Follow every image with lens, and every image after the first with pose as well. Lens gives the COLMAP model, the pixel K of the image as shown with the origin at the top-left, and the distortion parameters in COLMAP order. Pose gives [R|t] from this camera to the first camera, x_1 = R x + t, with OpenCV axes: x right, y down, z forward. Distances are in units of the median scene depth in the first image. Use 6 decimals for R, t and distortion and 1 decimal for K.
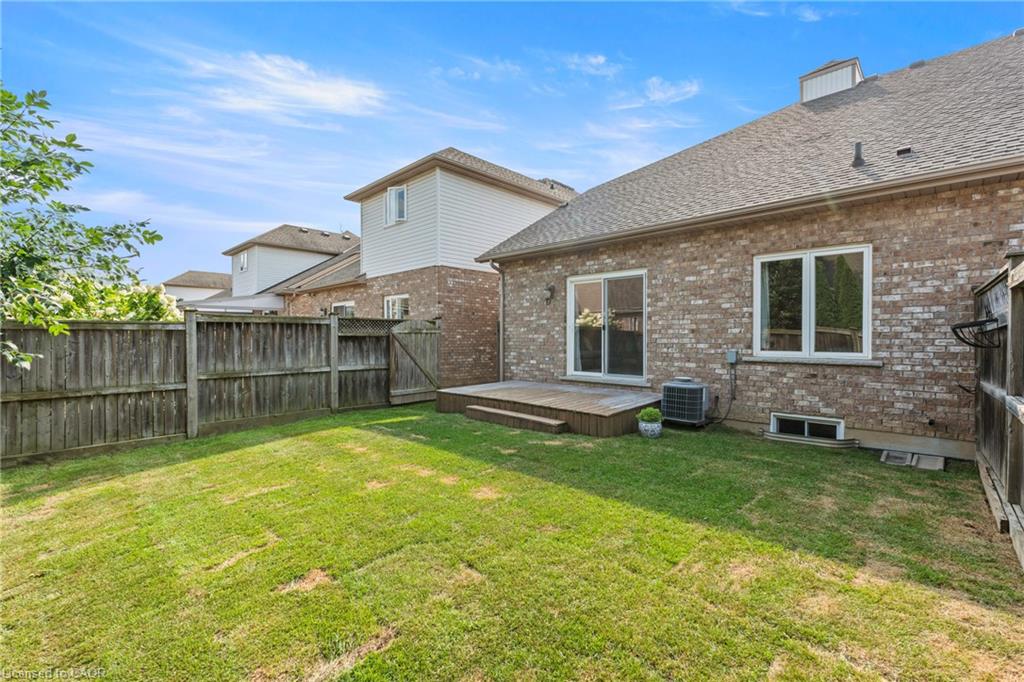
lens RADIAL K [[444.7, 0, 516.8], [0, 444.7, 339.2], [0, 0, 1]] dist [-0.000696, -0.000071]
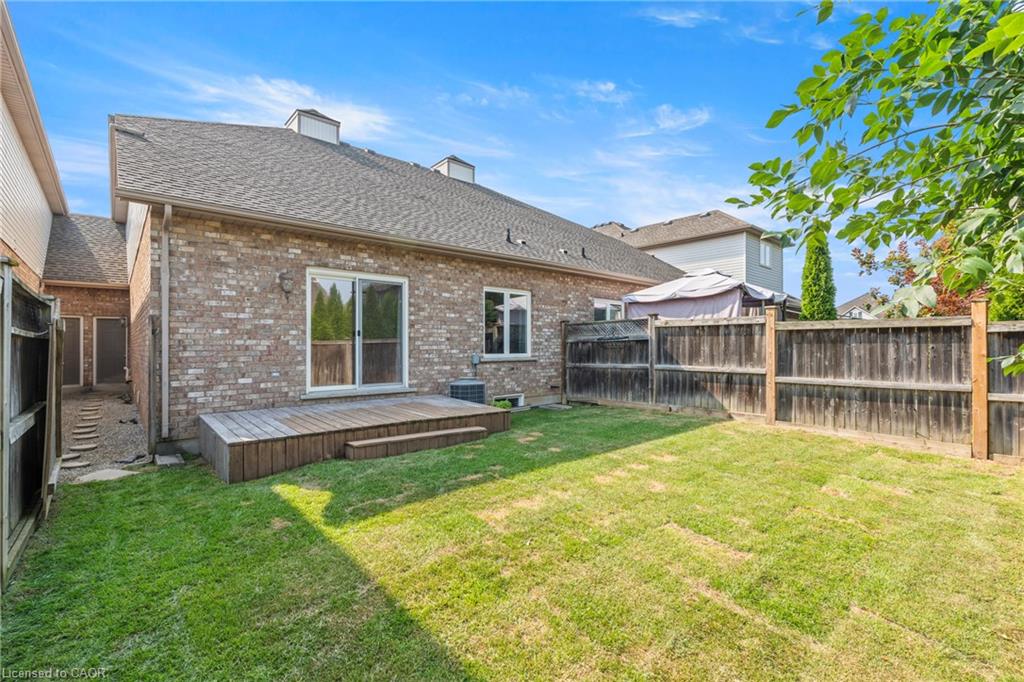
lens RADIAL K [[455.1, 0, 512.0], [0, 455.1, 341.0], [0, 0, 1]] dist [-0.001541, -0.000446]
pose [[0.095416, 0.011396, 0.995372, -0.658853], [0.006170, 0.999908, -0.012040, 0.002187], [-0.995418, 0.007291, 0.095337, 0.582629]]
